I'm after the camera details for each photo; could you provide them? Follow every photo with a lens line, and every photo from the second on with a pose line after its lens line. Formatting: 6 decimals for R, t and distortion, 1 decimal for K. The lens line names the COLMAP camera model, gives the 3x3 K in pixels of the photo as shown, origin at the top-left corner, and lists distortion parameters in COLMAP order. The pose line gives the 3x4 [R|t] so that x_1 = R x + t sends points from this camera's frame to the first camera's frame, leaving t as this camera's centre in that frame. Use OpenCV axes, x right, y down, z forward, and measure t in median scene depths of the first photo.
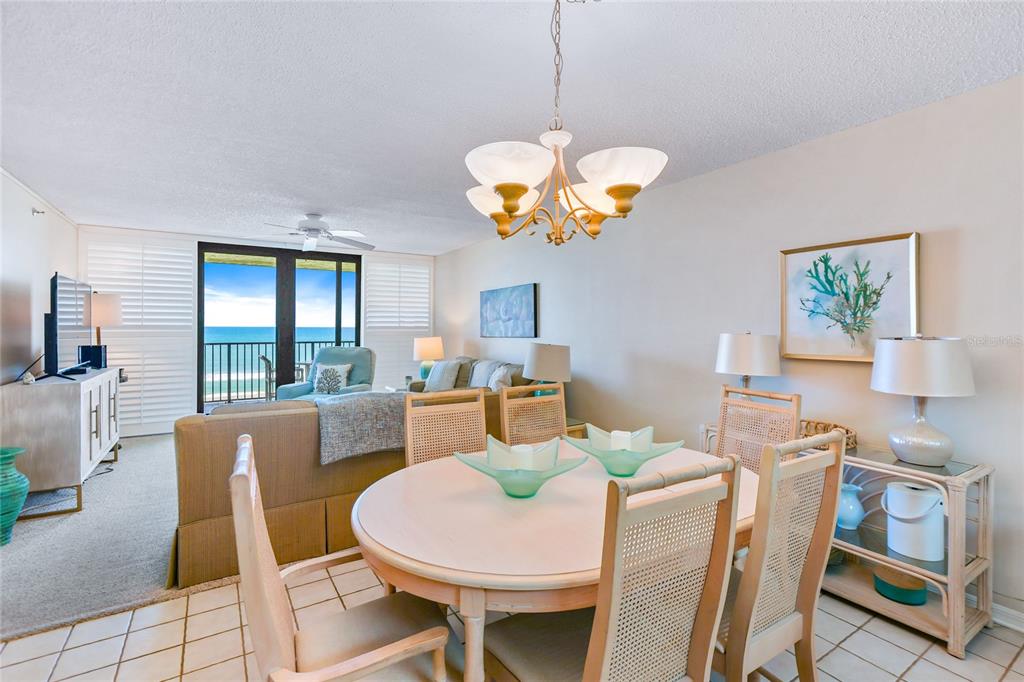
lens RADIAL K [[472.9, 0, 515.5], [0, 472.9, 325.2], [0, 0, 1]] dist [-0.002417, 0.000037]
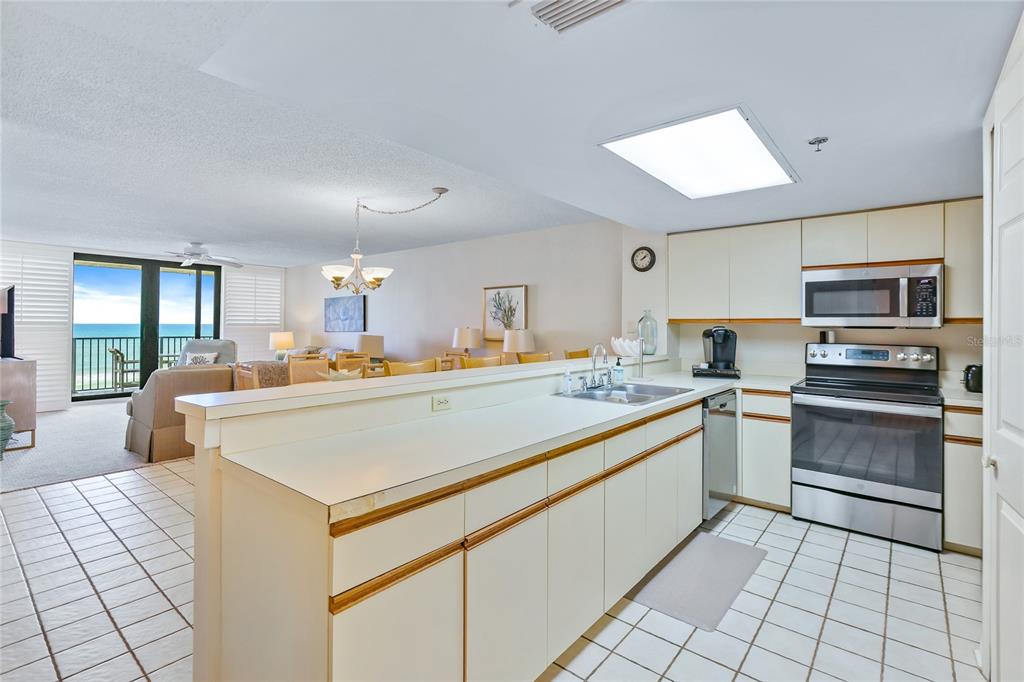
lens RADIAL K [[472.9, 0, 515.5], [0, 472.9, 325.2], [0, 0, 1]] dist [-0.002417, 0.000037]
pose [[0.950987, 0.003733, 0.309209, 0.032976], [-0.004935, 0.999983, 0.003104, -0.000944], [-0.309192, -0.004478, 0.950989, -0.547144]]
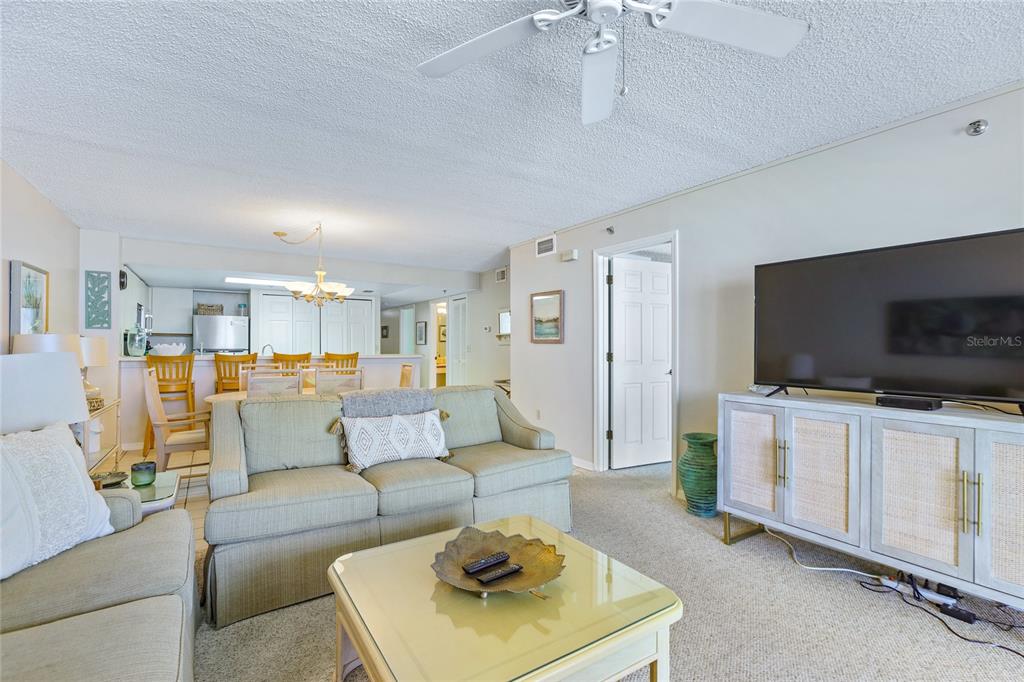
lens RADIAL K [[456.5, 0, 514.5], [0, 456.5, 342.0], [0, 0, 1]] dist [-0.004288, -0.000111]
pose [[-0.999811, -0.003989, -0.019035, -0.333384], [-0.003849, 0.999965, -0.007373, 0.022505], [0.019064, -0.007298, -0.999792, 1.155821]]
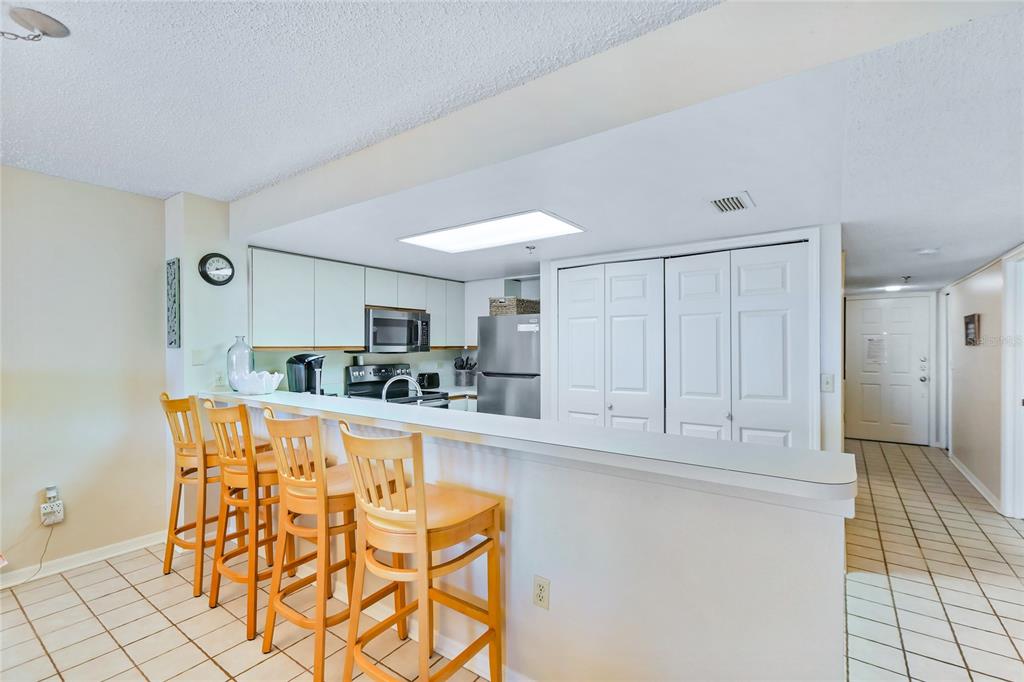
lens RADIAL K [[456.5, 0, 514.5], [0, 456.5, 342.0], [0, 0, 1]] dist [-0.004288, -0.000111]
pose [[-0.372367, 0.009226, 0.928040, -0.228199], [0.001421, 0.999955, -0.009371, -0.009554], [-0.928085, -0.002171, -0.372363, 0.023856]]
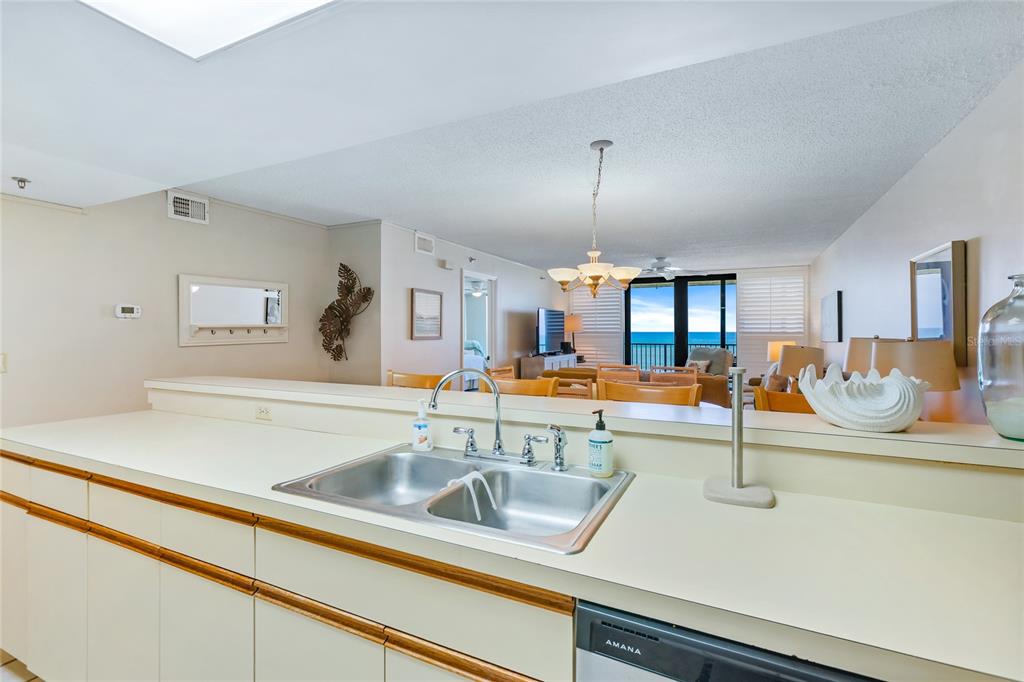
lens RADIAL K [[466.4, 0, 508.4], [0, 466.4, 323.3], [0, 0, 1]] dist [0.001429, 0.000251]
pose [[0.519844, -0.015019, -0.854129, 0.529577], [0.002768, 0.999870, -0.015896, -0.001778], [0.854256, 0.005899, 0.519818, -0.170210]]
